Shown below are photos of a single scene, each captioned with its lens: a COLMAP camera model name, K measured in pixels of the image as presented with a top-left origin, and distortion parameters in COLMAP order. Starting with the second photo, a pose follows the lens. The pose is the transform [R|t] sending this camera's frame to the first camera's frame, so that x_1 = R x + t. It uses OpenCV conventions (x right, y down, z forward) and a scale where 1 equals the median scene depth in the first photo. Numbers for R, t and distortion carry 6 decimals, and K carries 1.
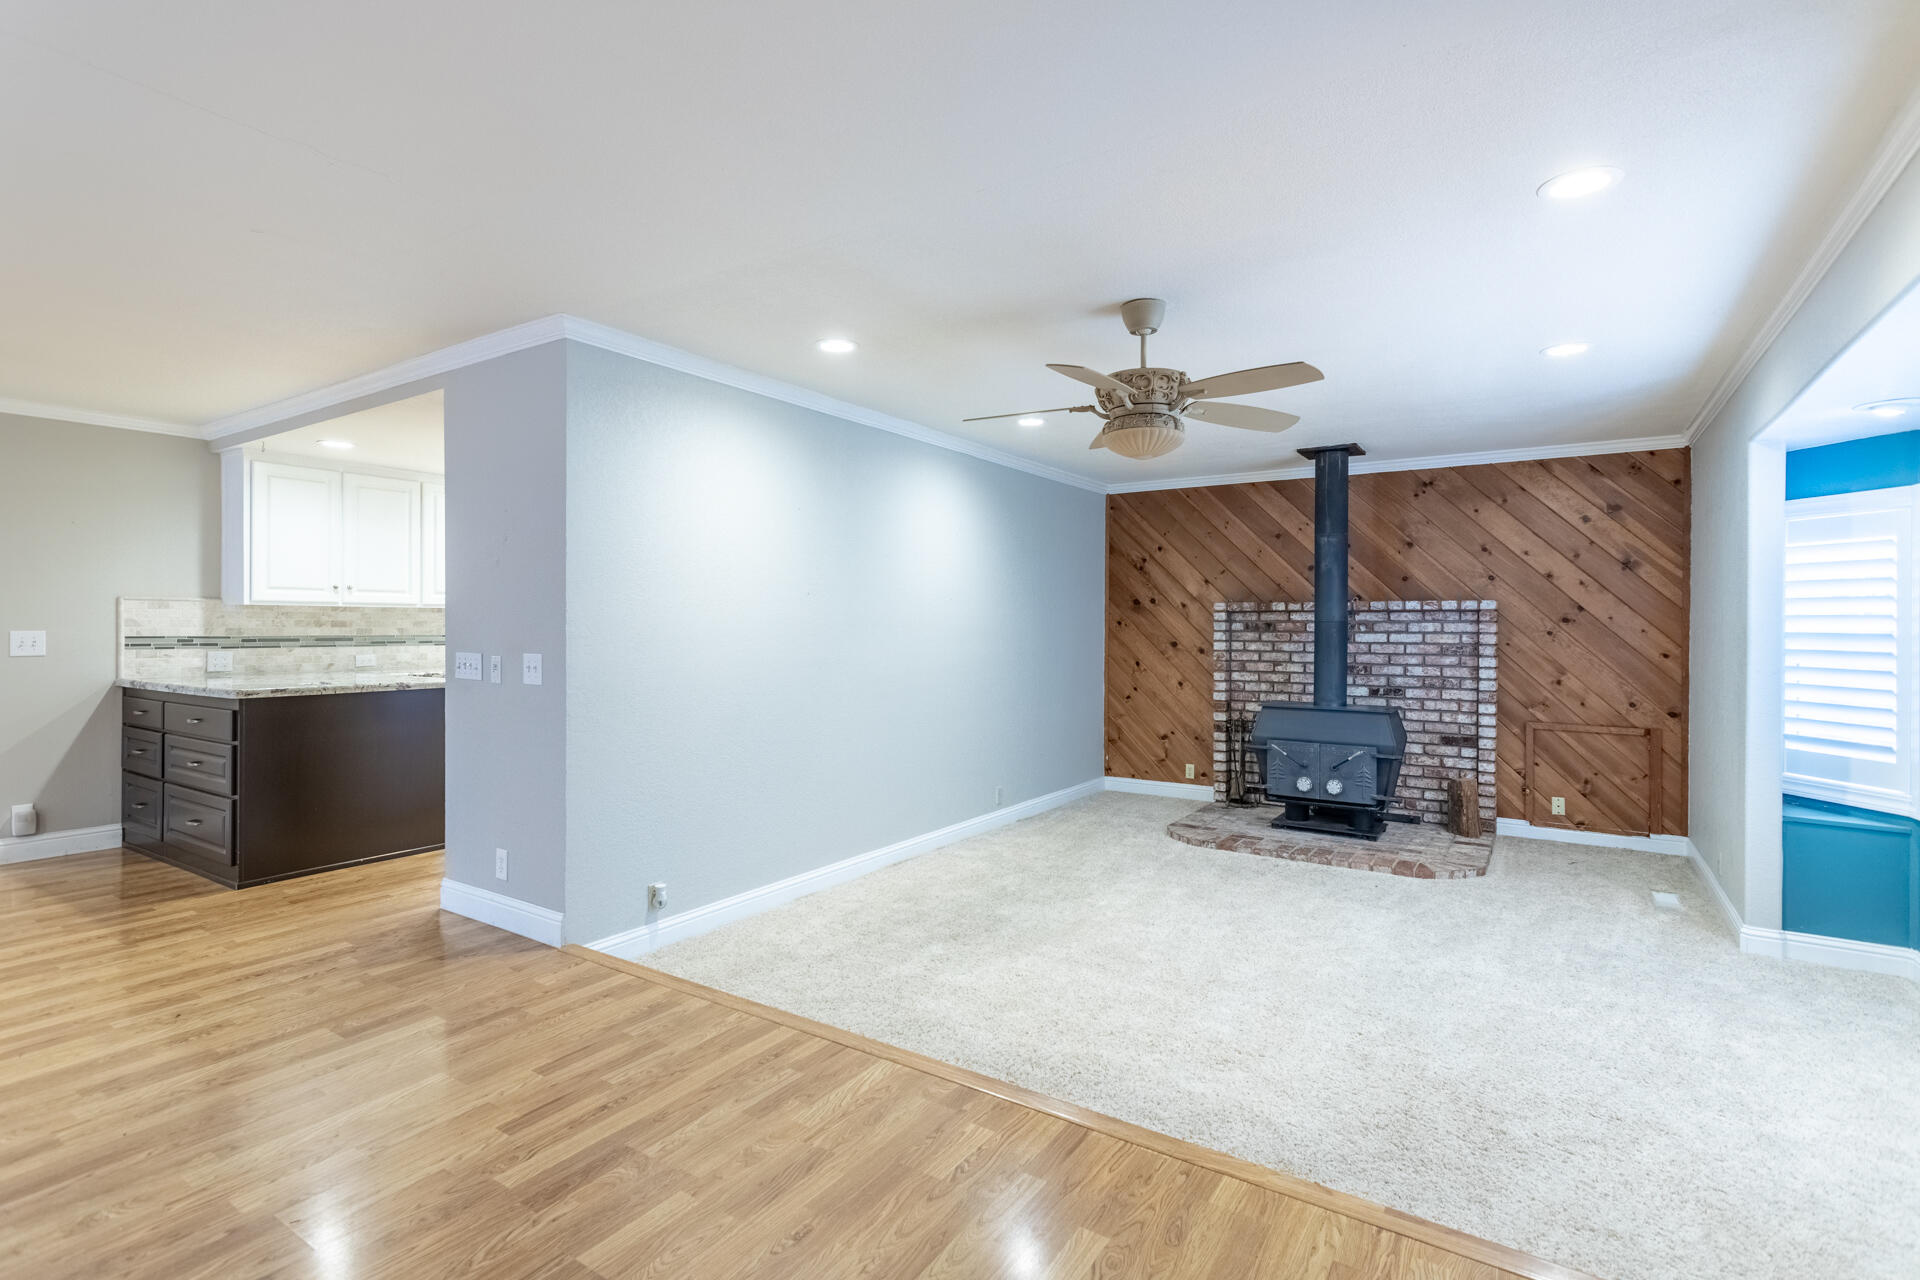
lens RADIAL K [[909.3, 0, 953.7], [0, 909.3, 630.0], [0, 0, 1]] dist [0.001591, 0.000548]
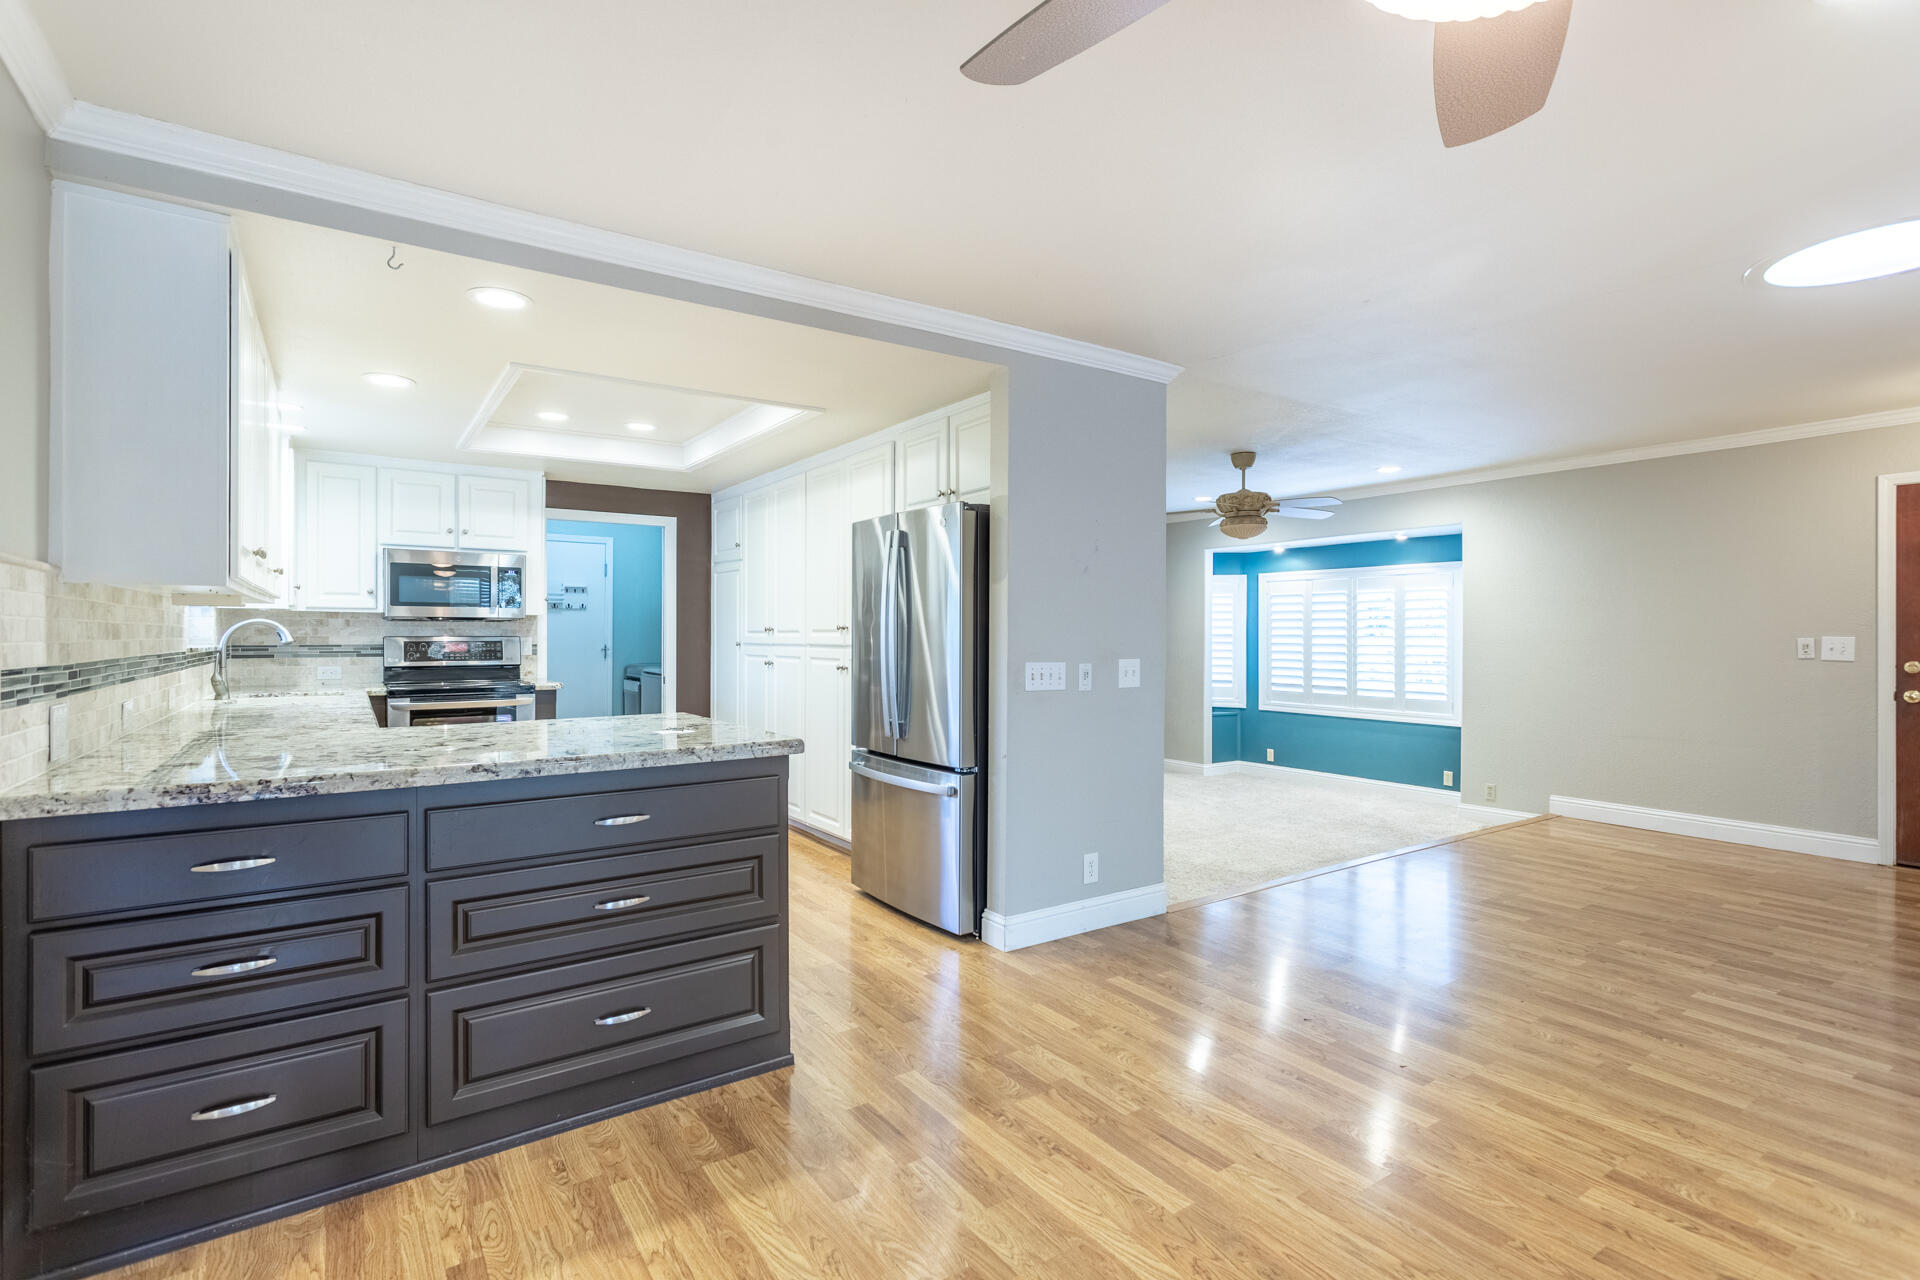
lens RADIAL K [[905.1, 0, 952.5], [0, 905.1, 636.8], [0, 0, 1]] dist [0.003062, 0.001037]
pose [[0.376787, -0.007656, 0.926268, -0.919423], [0.005905, 0.999965, 0.005863, -0.004754], [-0.926281, 0.003261, 0.376820, 0.472809]]
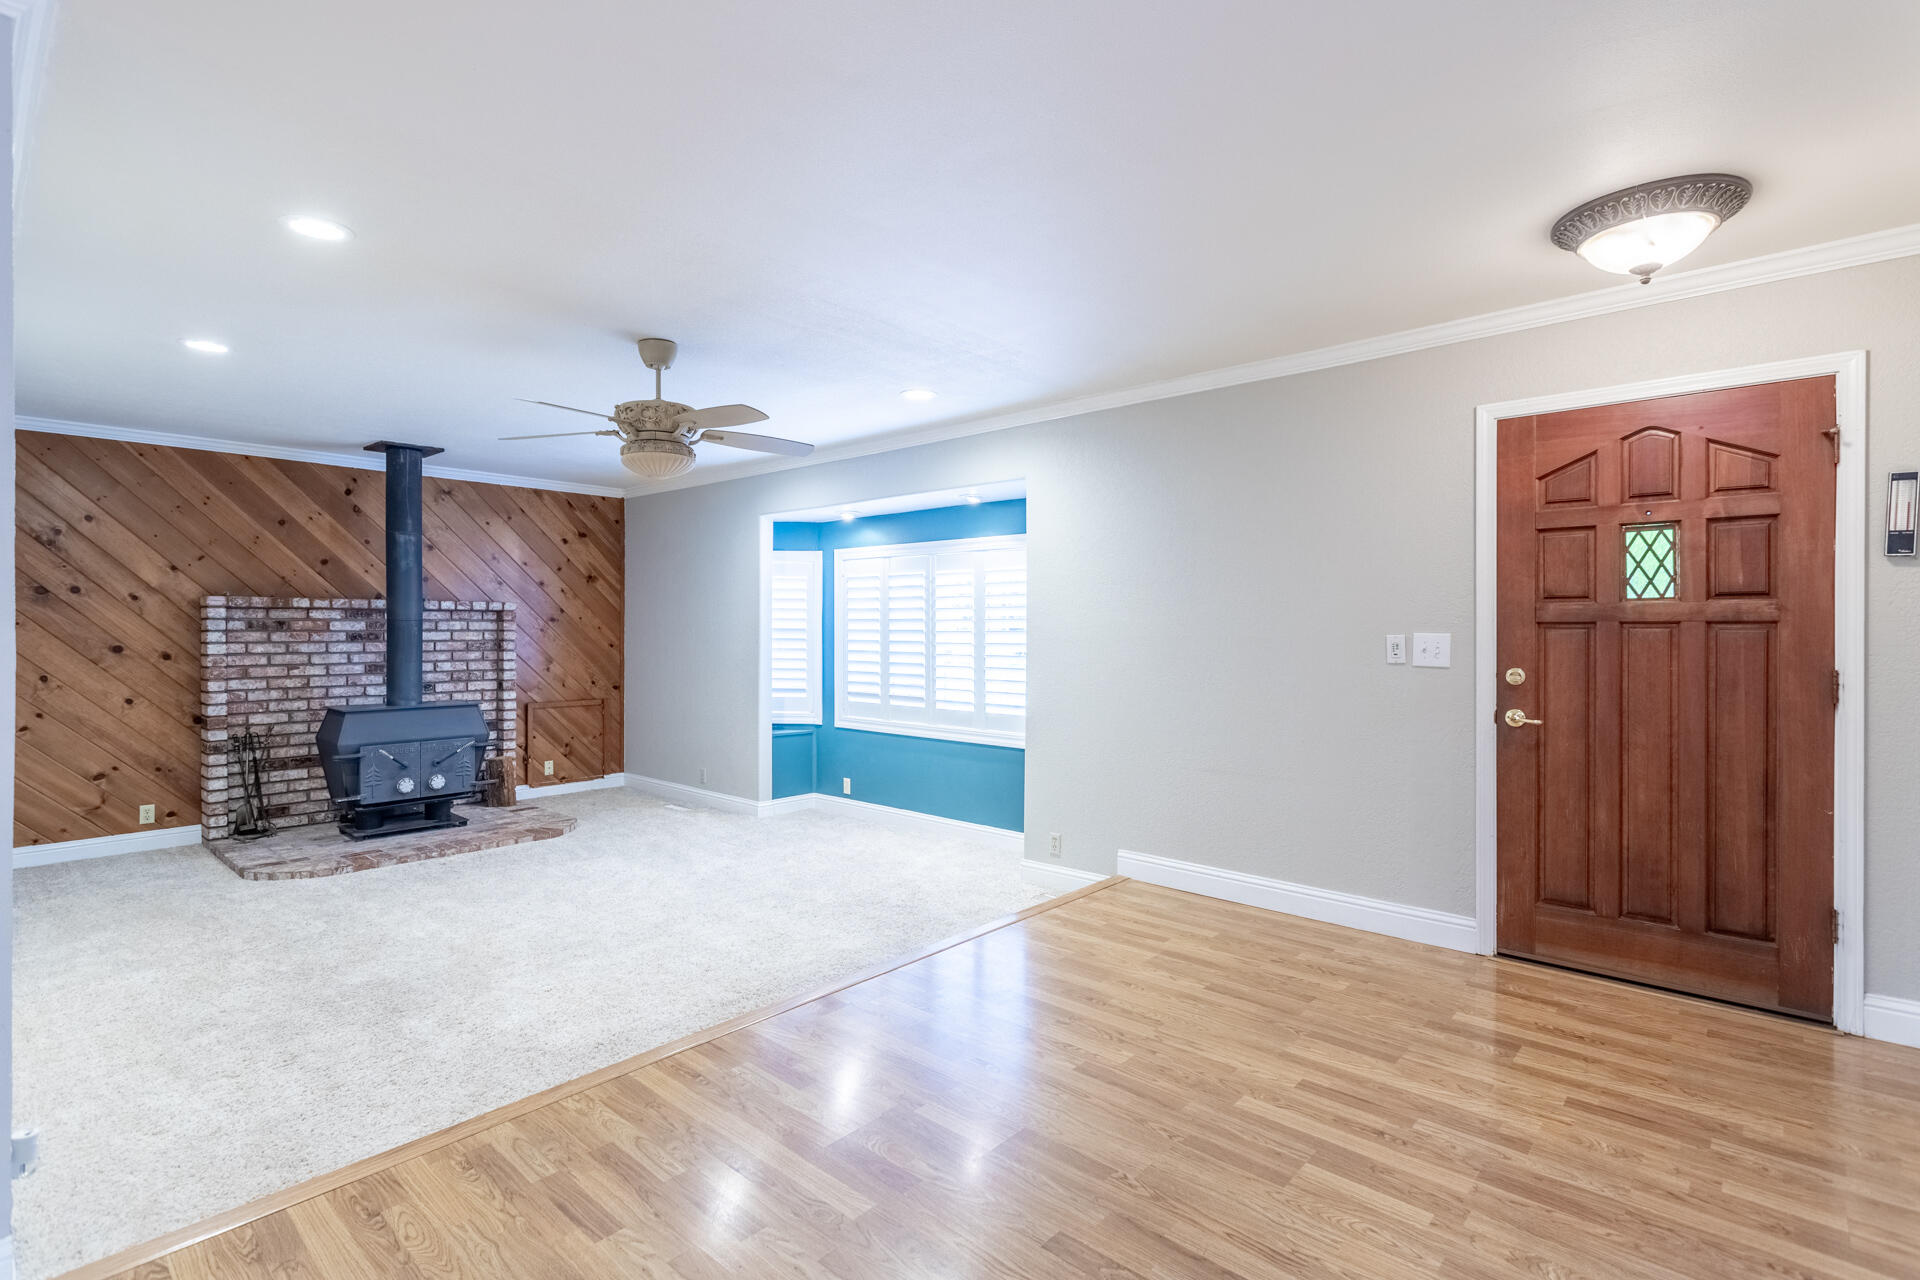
lens RADIAL K [[909.3, 0, 953.7], [0, 909.3, 630.0], [0, 0, 1]] dist [0.001591, 0.000548]
pose [[0.146402, -0.007455, 0.989197, -0.478173], [0.004389, 0.999967, 0.006887, -0.002640], [-0.989215, 0.003333, 0.146430, 0.257870]]
